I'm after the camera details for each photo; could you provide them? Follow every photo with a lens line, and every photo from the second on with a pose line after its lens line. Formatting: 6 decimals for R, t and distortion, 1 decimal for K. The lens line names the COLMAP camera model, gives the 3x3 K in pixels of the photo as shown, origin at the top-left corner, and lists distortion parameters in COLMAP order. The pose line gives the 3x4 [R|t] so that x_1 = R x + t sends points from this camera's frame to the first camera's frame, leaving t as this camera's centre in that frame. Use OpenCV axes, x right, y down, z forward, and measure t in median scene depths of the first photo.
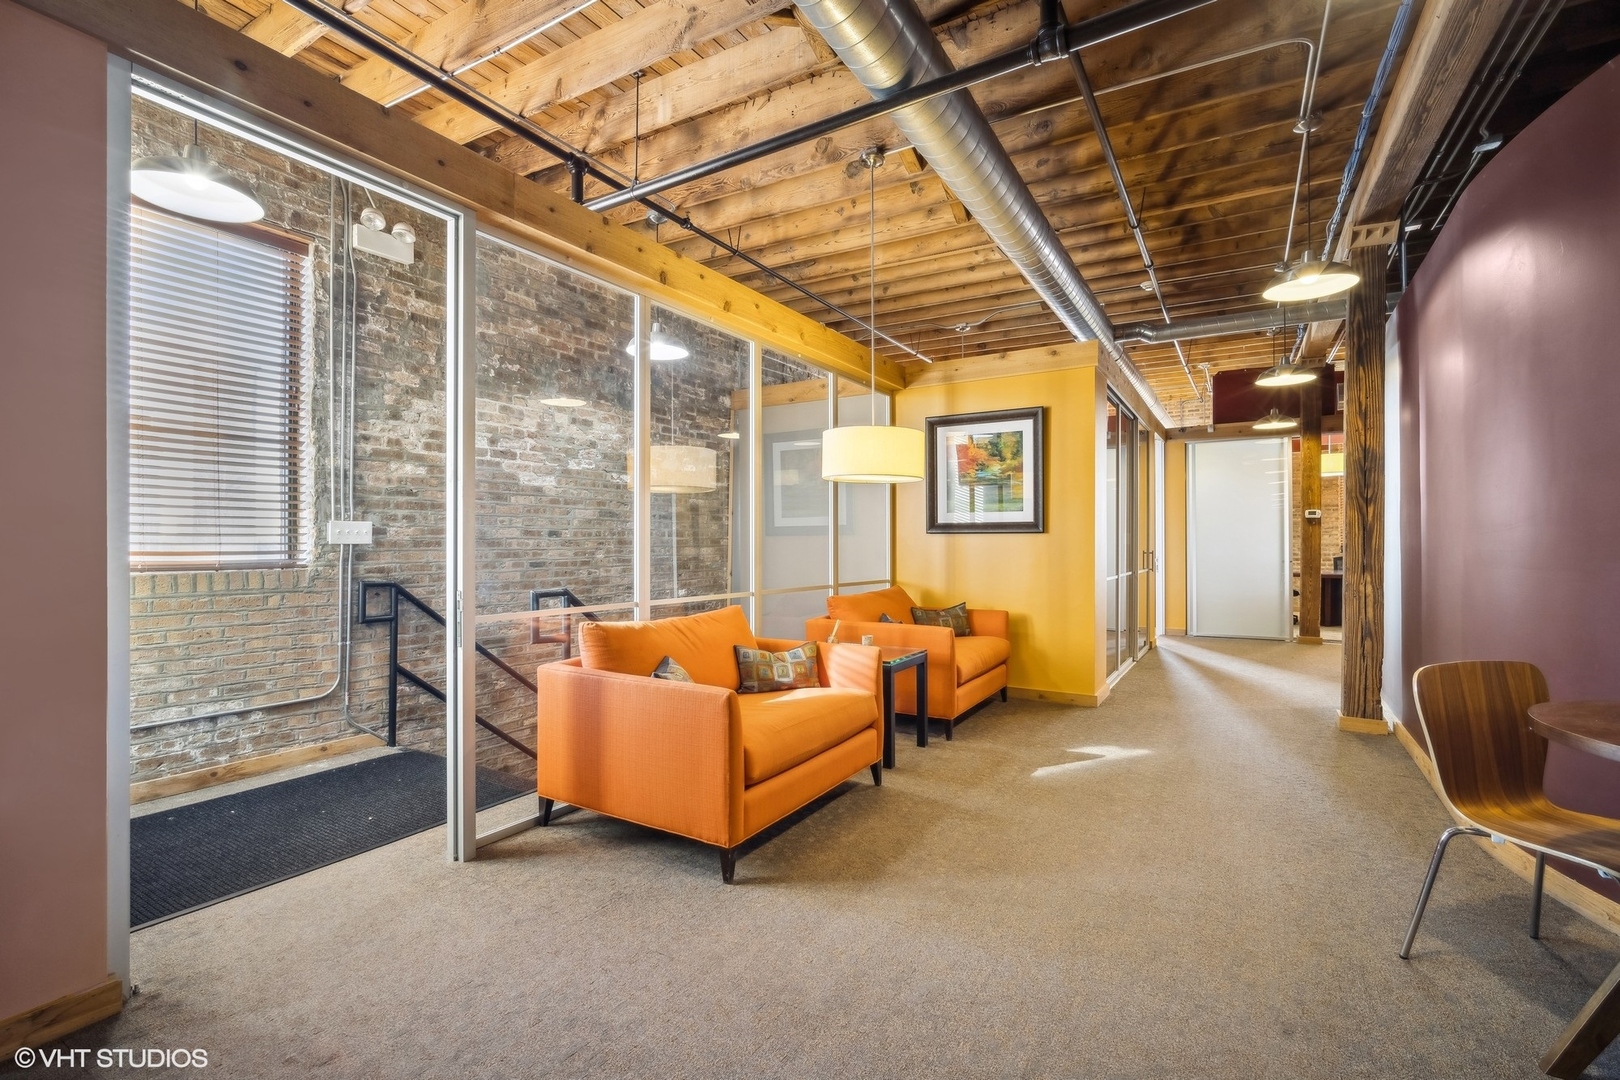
lens RADIAL K [[723.6, 0, 810.0], [0, 723.6, 540.0], [0, 0, 1]] dist [-0.010701, 0.005593]
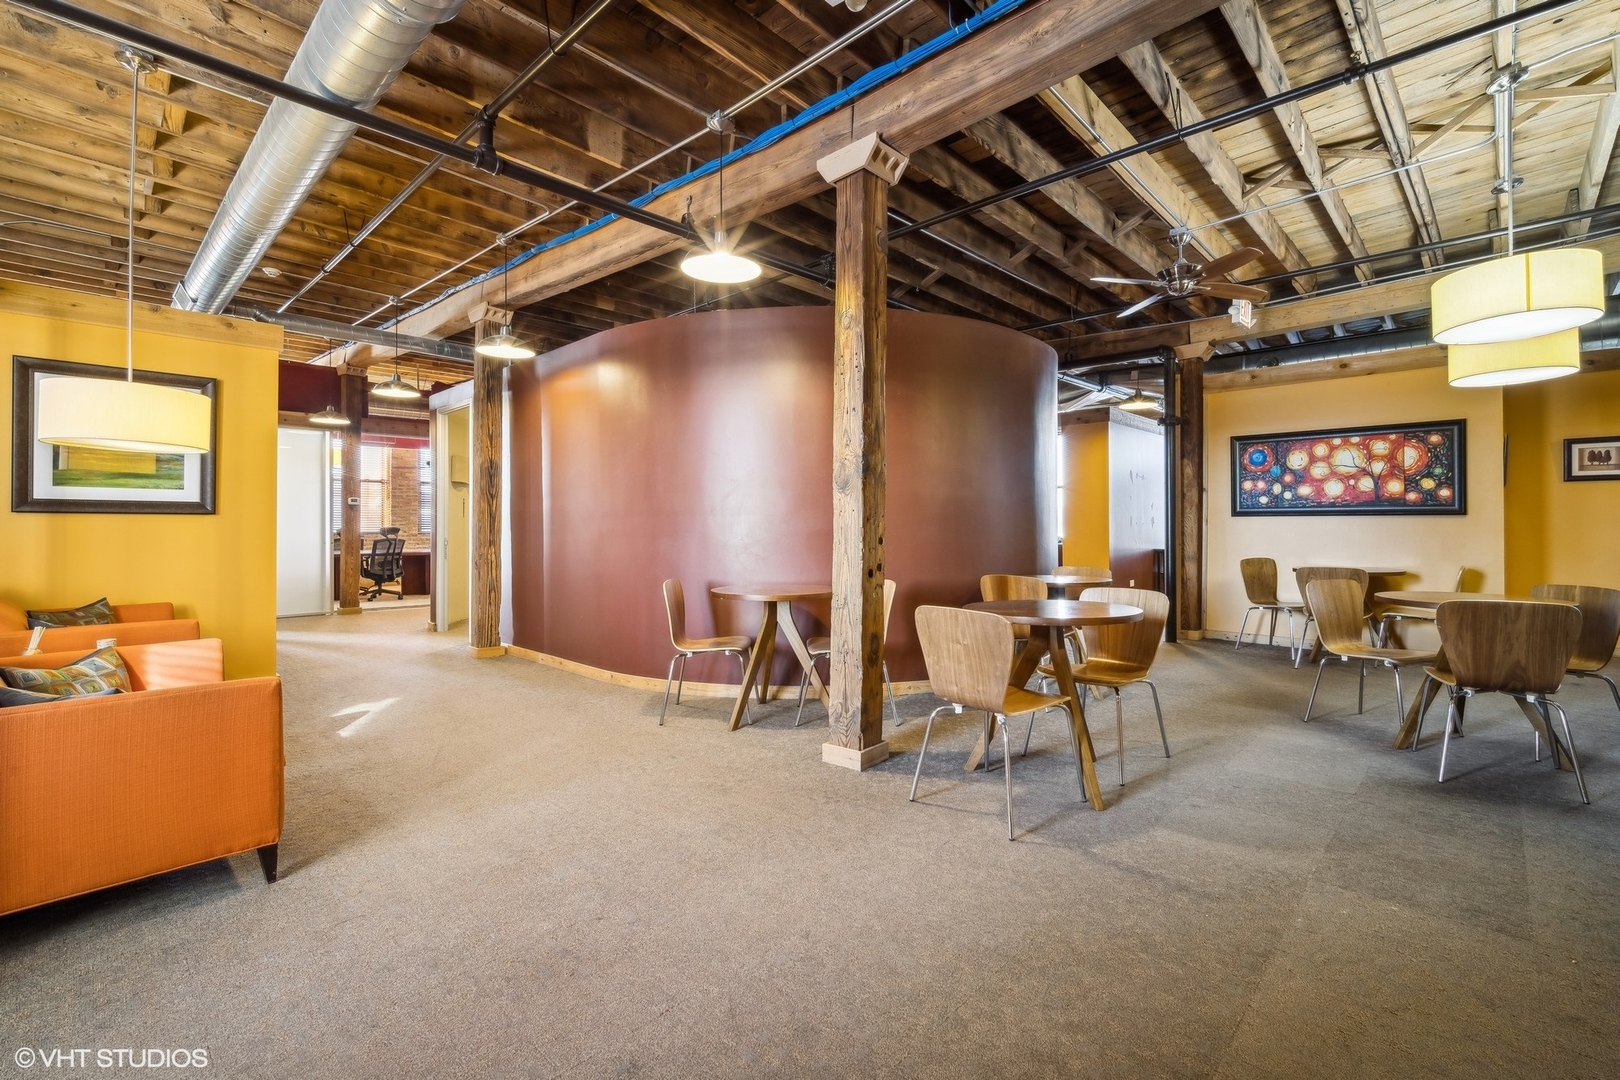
lens RADIAL K [[712.3, 0, 817.7], [0, 712.3, 520.6], [0, 0, 1]] dist [-0.013665, 0.005290]
pose [[0.209855, 0.007746, 0.977702, -0.406442], [-0.002140, 0.999970, -0.007463, 0.003143], [-0.977730, -0.000526, 0.209866, 0.048945]]
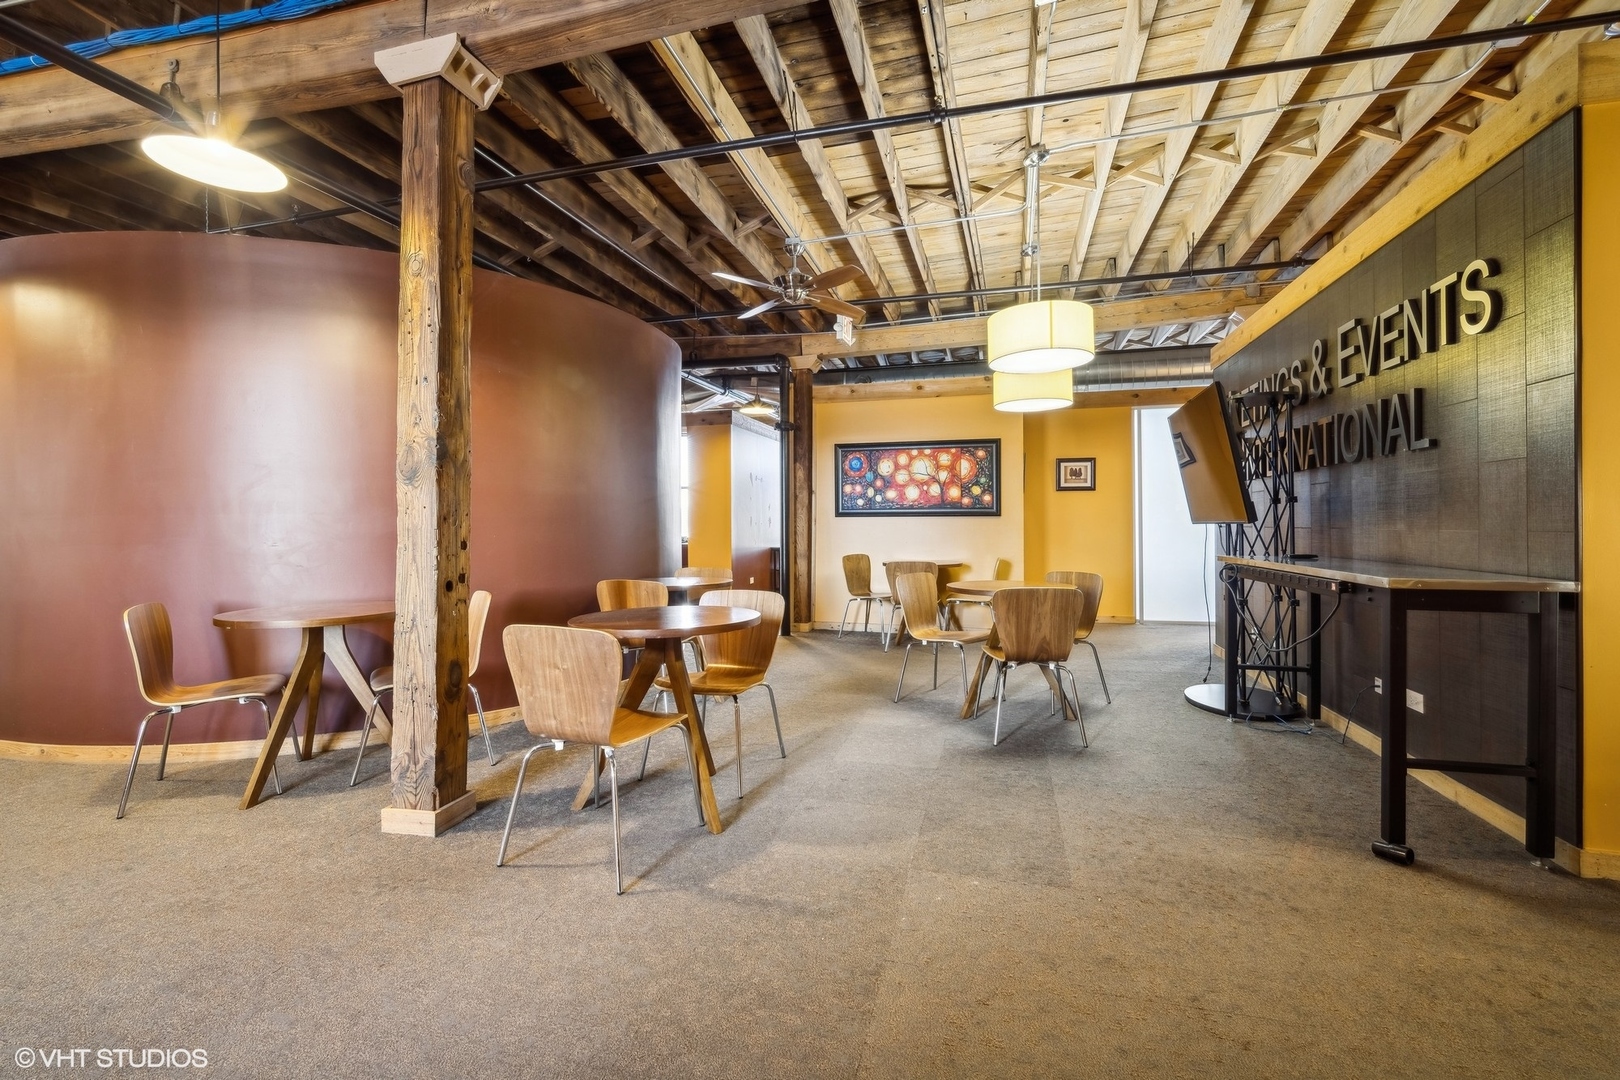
lens RADIAL K [[712.3, 0, 817.7], [0, 712.3, 520.6], [0, 0, 1]] dist [-0.013665, 0.005290]
pose [[-0.292228, 0.007907, 0.956316, -0.344423], [0.001329, 0.999968, -0.007861, 0.002928], [-0.956348, -0.001026, -0.292229, 0.034296]]
